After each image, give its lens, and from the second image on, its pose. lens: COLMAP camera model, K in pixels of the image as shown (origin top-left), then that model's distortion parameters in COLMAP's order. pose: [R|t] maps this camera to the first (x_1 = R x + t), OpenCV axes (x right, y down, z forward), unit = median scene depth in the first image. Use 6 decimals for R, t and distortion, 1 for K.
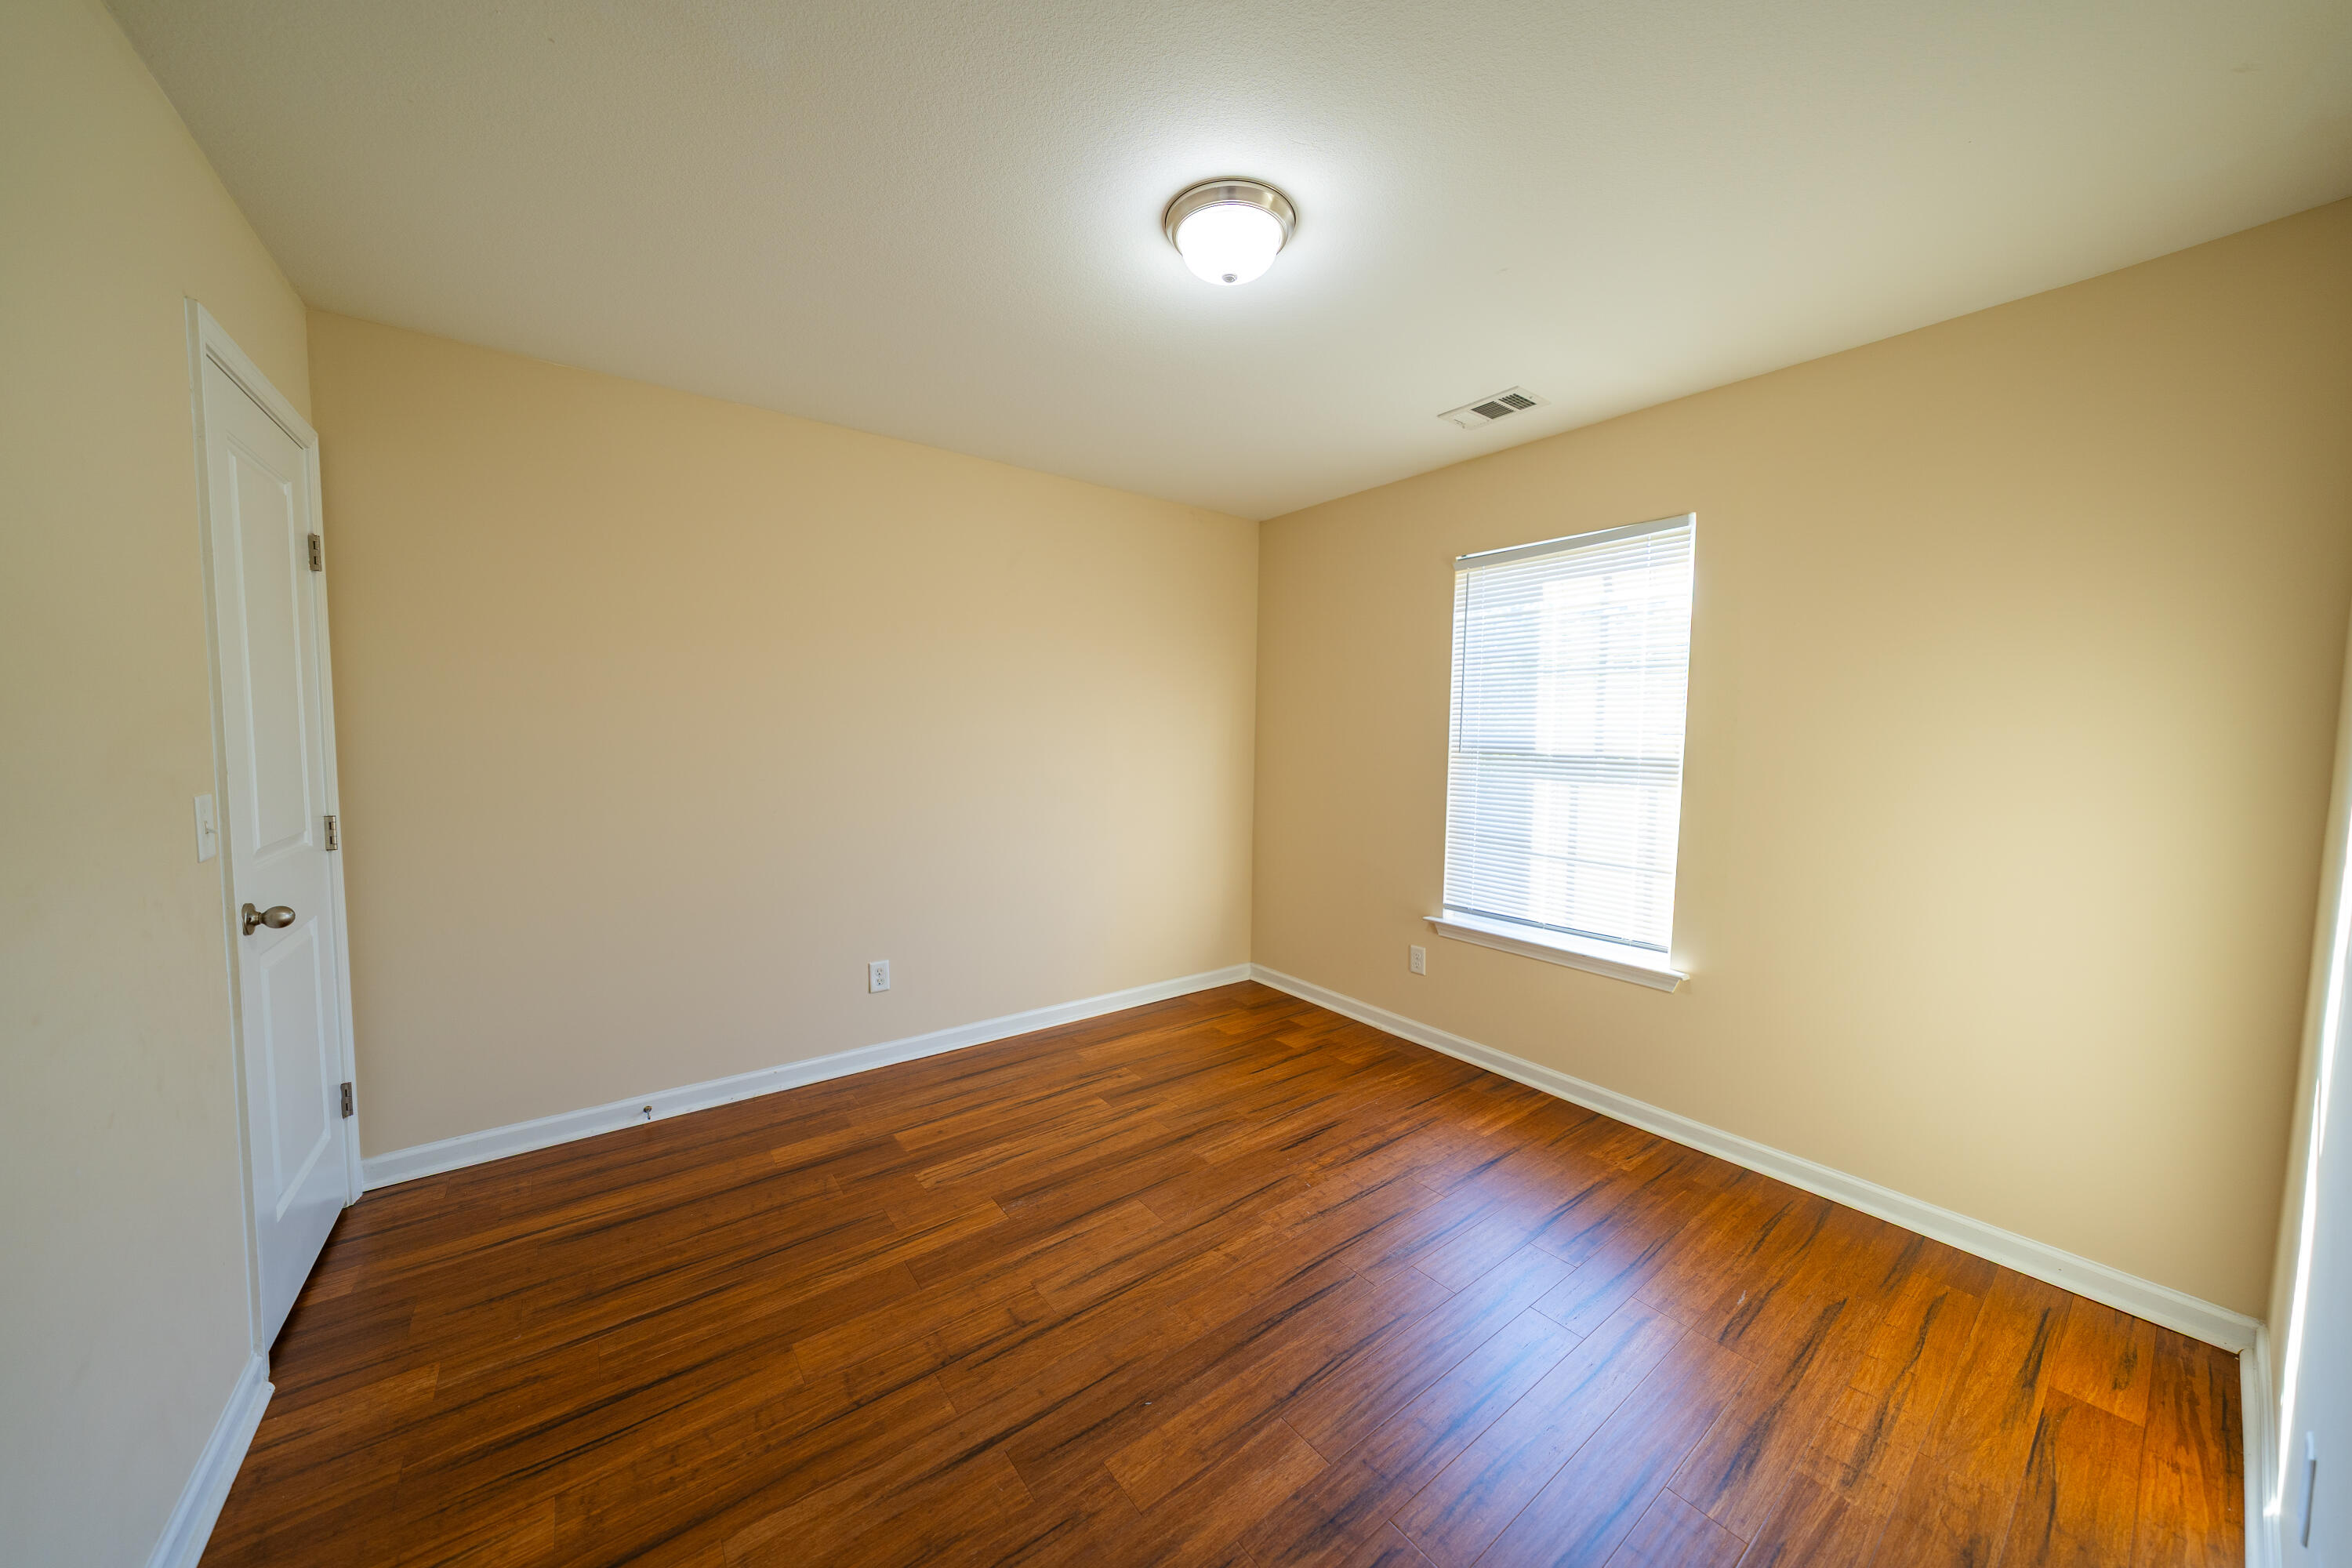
lens RADIAL K [[802.6, 0, 1178.9], [0, 802.6, 763.2], [0, 0, 1]] dist [-0.001726, 0.000137]
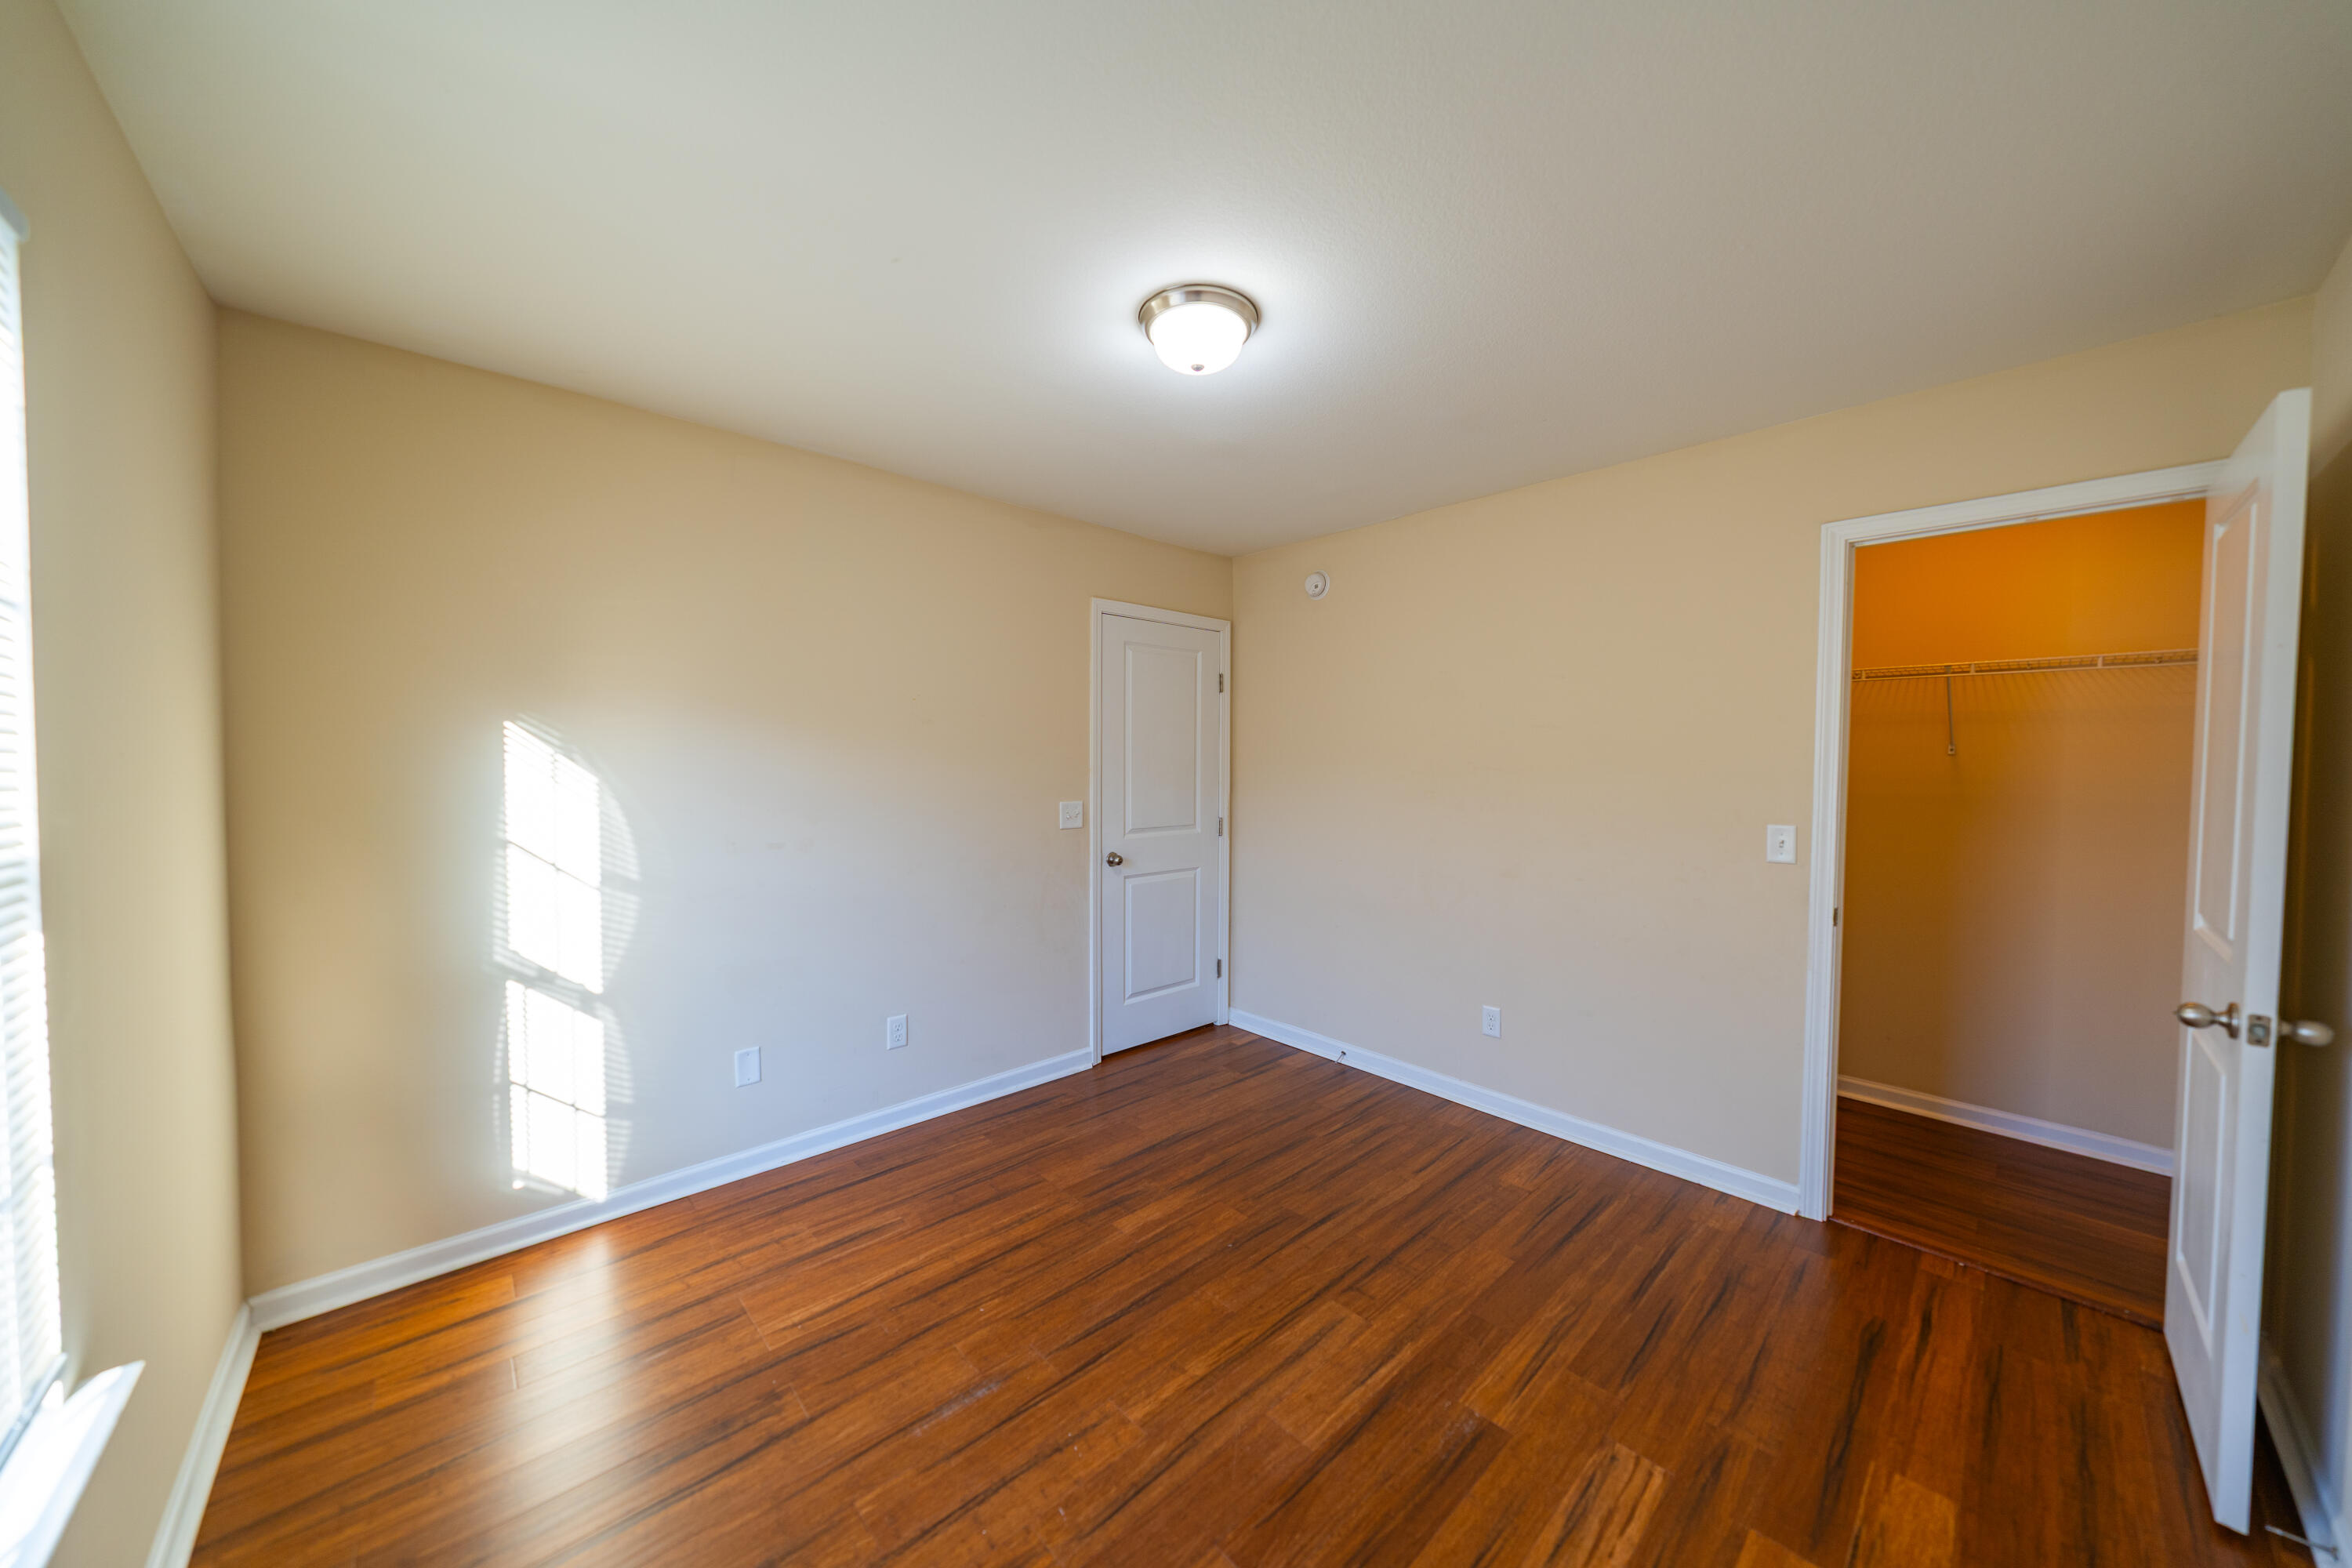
lens RADIAL K [[802.6, 0, 1160.5], [0, 802.6, 769.9], [0, 0, 1]] dist [-0.001726, 0.000137]
pose [[-0.996980, -0.012721, -0.076612, 0.165811], [-0.016959, 0.998346, 0.054928, -0.104883], [0.075787, 0.056061, -0.995547, 1.895223]]
